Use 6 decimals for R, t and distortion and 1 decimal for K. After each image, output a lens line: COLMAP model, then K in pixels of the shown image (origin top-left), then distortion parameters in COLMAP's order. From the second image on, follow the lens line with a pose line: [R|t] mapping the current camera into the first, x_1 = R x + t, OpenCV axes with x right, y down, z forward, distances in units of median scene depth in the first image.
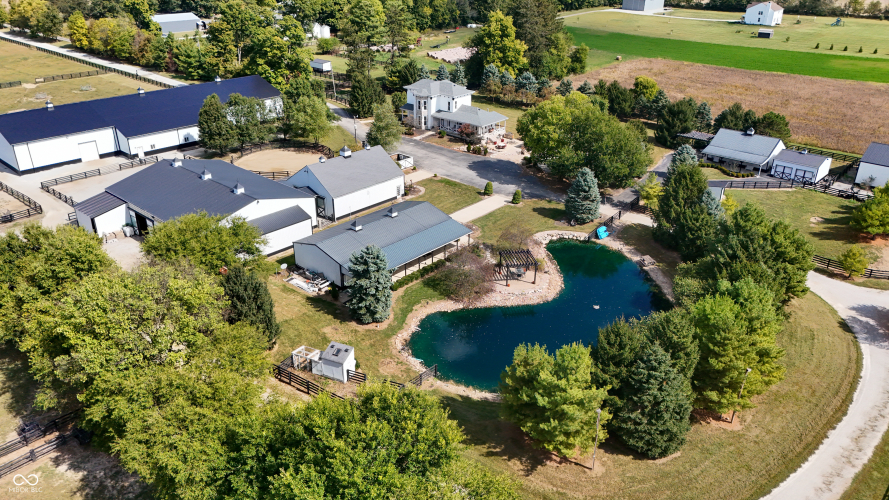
lens RADIAL K [[647.9, 0, 444.5], [0, 647.9, 250.0], [0, 0, 1]] dist [0.072539, -0.099618]
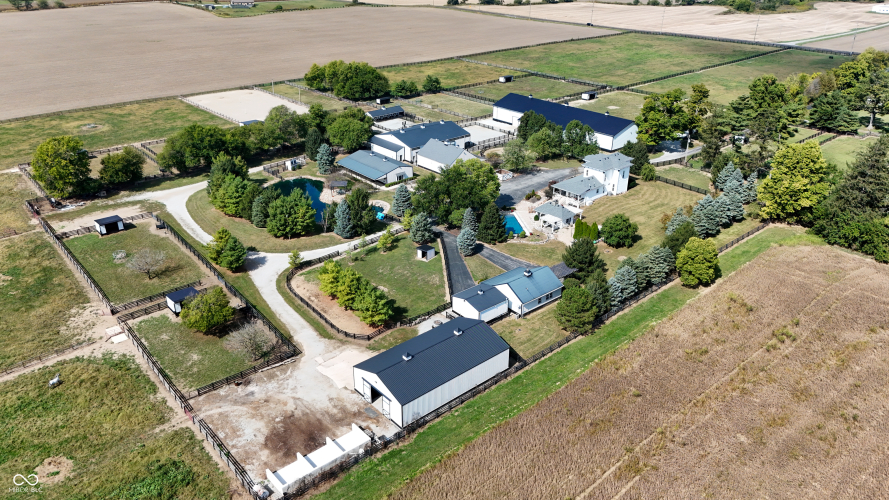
lens RADIAL K [[647.9, 0, 444.5], [0, 647.9, 250.0], [0, 0, 1]] dist [0.072539, -0.099618]
pose [[-0.110555, 0.428182, -0.896904, 1.262518], [-0.439722, 0.788233, 0.430504, -0.538479], [0.891303, 0.441983, 0.101139, 0.718679]]
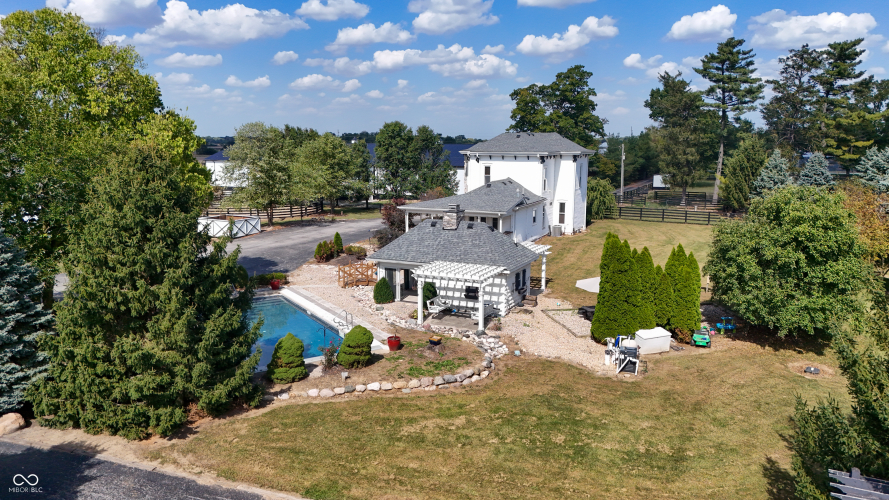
lens RADIAL K [[647.9, 0, 444.5], [0, 647.9, 250.0], [0, 0, 1]] dist [0.072539, -0.099618]
pose [[0.282913, 0.152095, -0.947010, 0.427544], [-0.421775, 0.906489, 0.019584, -0.181395], [0.861433, 0.393884, 0.320608, 0.887354]]
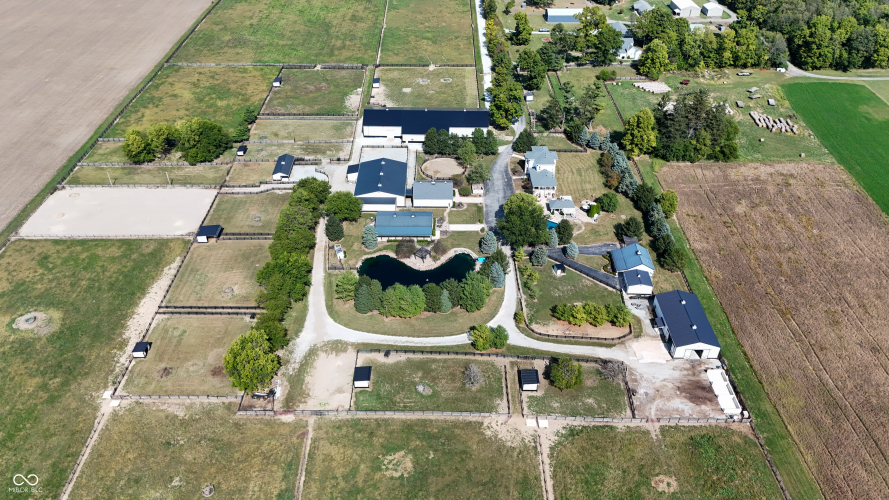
lens RADIAL K [[647.9, 0, 444.5], [0, 647.9, 250.0], [0, 0, 1]] dist [0.072539, -0.099618]
pose [[0.668279, 0.441635, -0.598633, 1.058705], [-0.322131, 0.897148, 0.302253, -0.495778], [0.670548, -0.009151, 0.741810, -0.542613]]
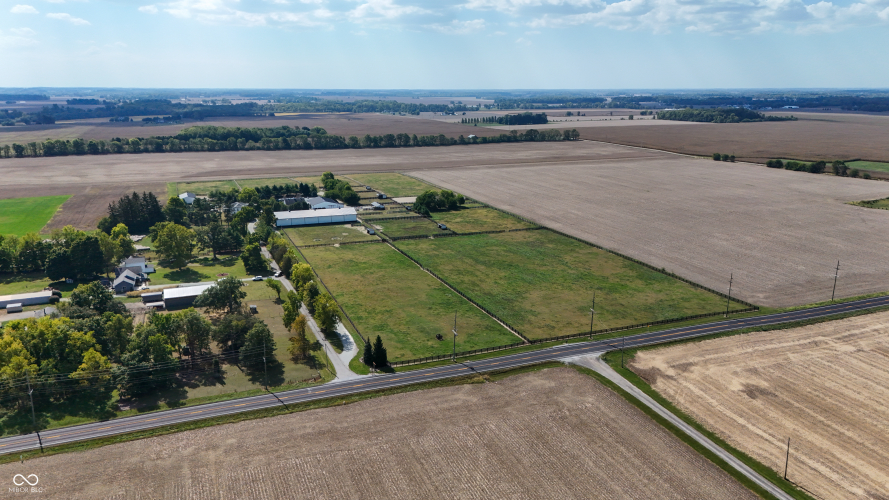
lens RADIAL K [[647.9, 0, 444.5], [0, 647.9, 250.0], [0, 0, 1]] dist [0.072539, -0.099618]
pose [[-0.892544, -0.118622, 0.435079, -2.422899], [0.190281, 0.775629, 0.601824, -1.949551], [-0.408849, 0.619942, -0.669712, 3.001094]]
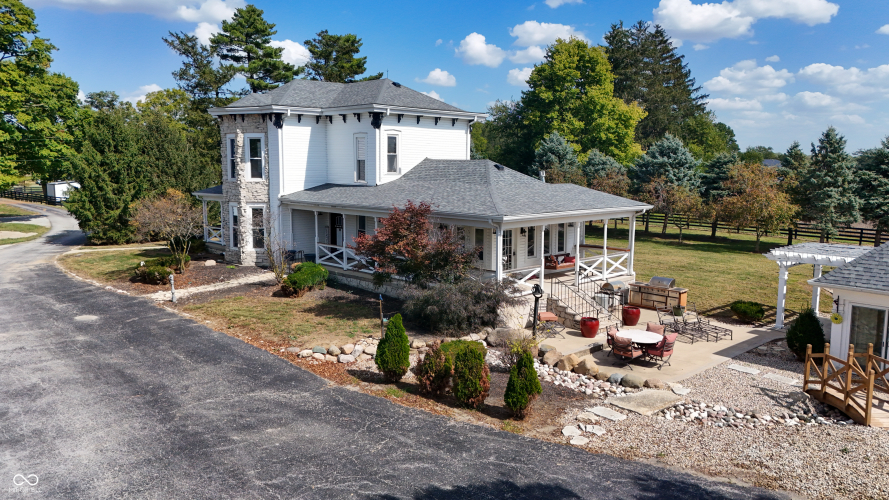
lens RADIAL K [[647.9, 0, 444.5], [0, 647.9, 250.0], [0, 0, 1]] dist [0.072539, -0.099618]
pose [[0.995149, 0.011765, -0.097669, 0.057538], [-0.042160, 0.948031, -0.315373, -0.129816], [0.088883, 0.317961, 0.943928, 0.833867]]
